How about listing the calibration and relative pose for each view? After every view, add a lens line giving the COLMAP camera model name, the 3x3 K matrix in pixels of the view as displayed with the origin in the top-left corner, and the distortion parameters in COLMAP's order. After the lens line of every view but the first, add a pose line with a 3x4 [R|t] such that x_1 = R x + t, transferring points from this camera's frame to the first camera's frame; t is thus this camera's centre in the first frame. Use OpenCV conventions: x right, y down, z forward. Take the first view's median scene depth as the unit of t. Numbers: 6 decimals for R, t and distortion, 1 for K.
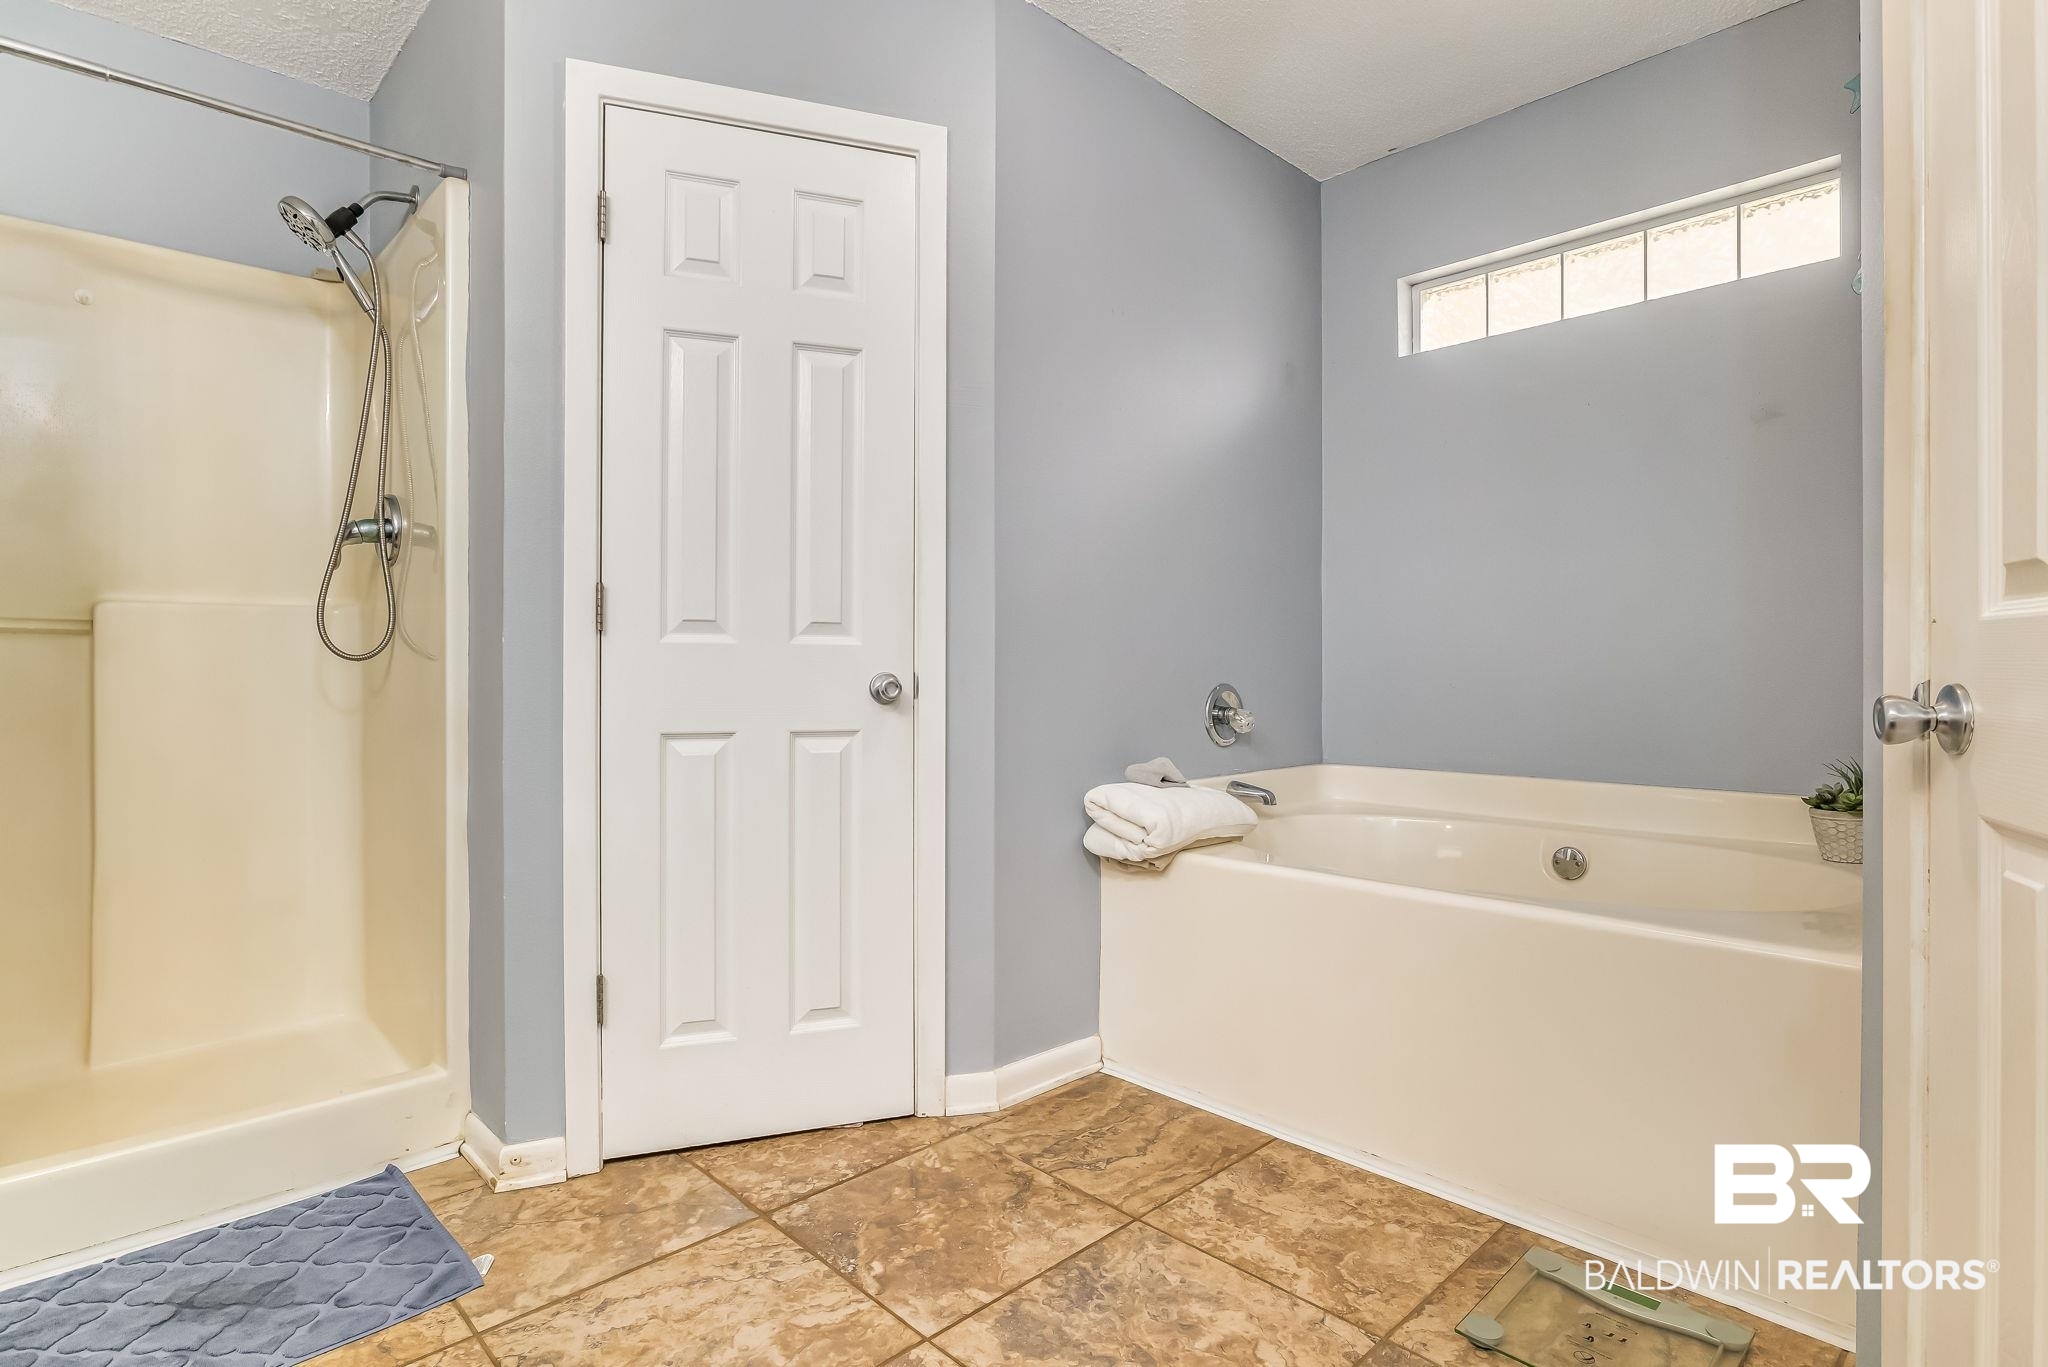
lens RADIAL K [[1055.3, 0, 1024.0], [0, 1055.3, 683.5], [0, 0, 1]] dist [-0.002649, 0.003506]
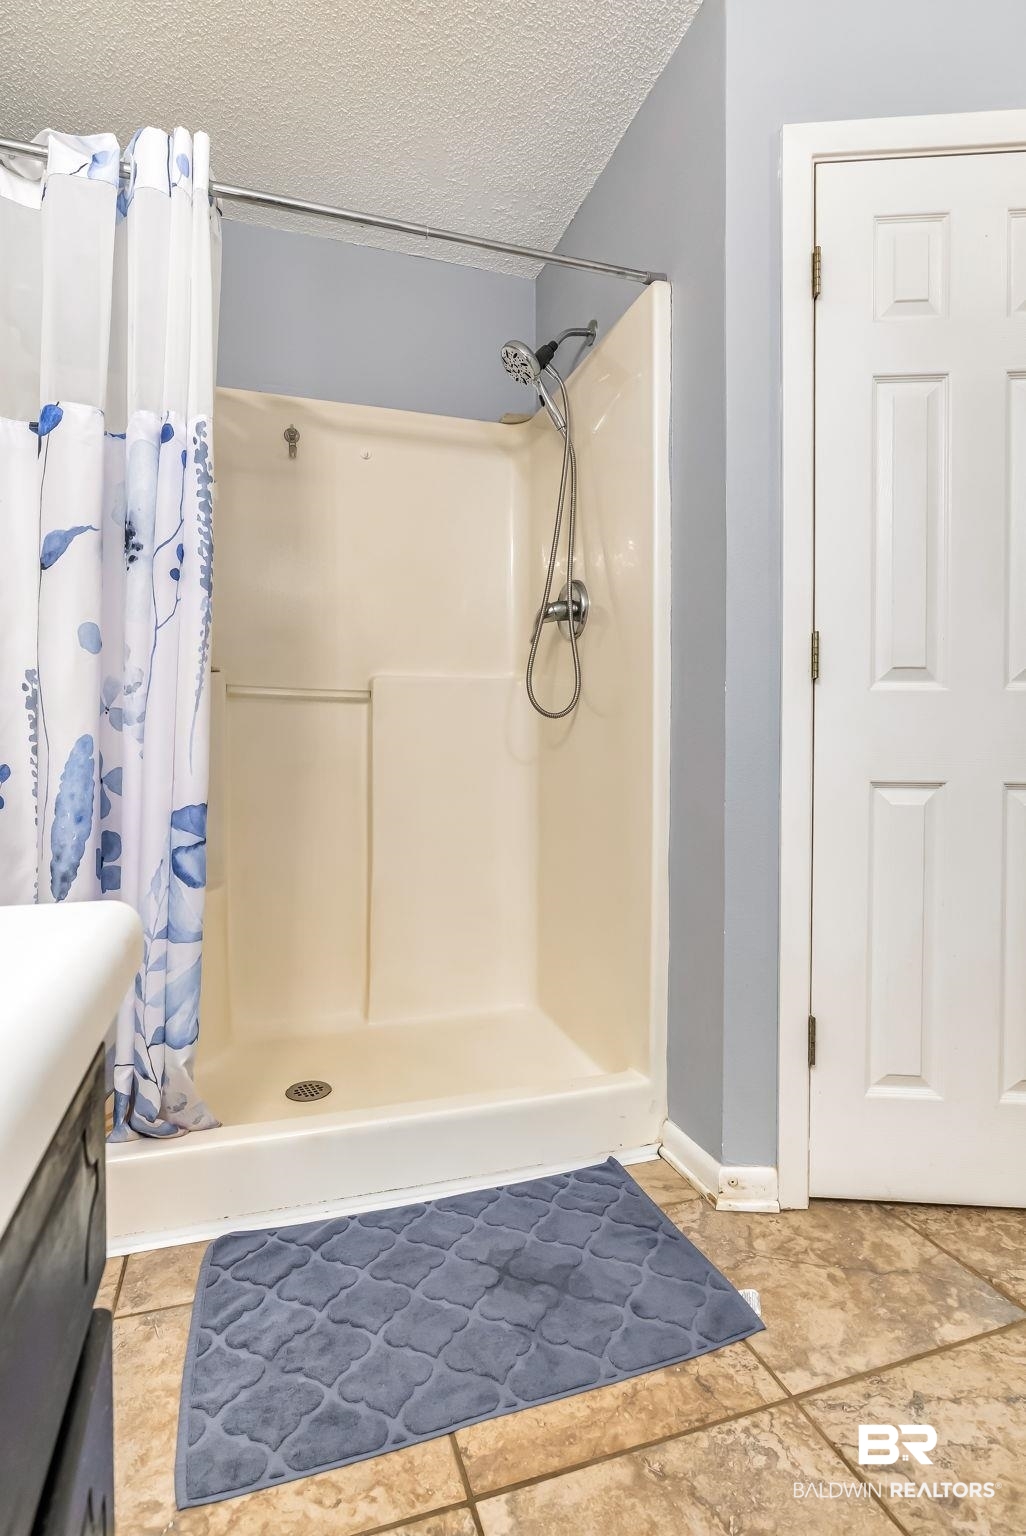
lens RADIAL K [[793.1, 0, 513.0], [0, 793.1, 768.0], [0, 0, 1]] dist [0.005157, 0.001886]
pose [[0.909101, 0.013701, -0.416351, -0.347092], [-0.011051, 0.999900, 0.008774, 0.032393], [0.416430, -0.003375, 0.909161, 0.182484]]
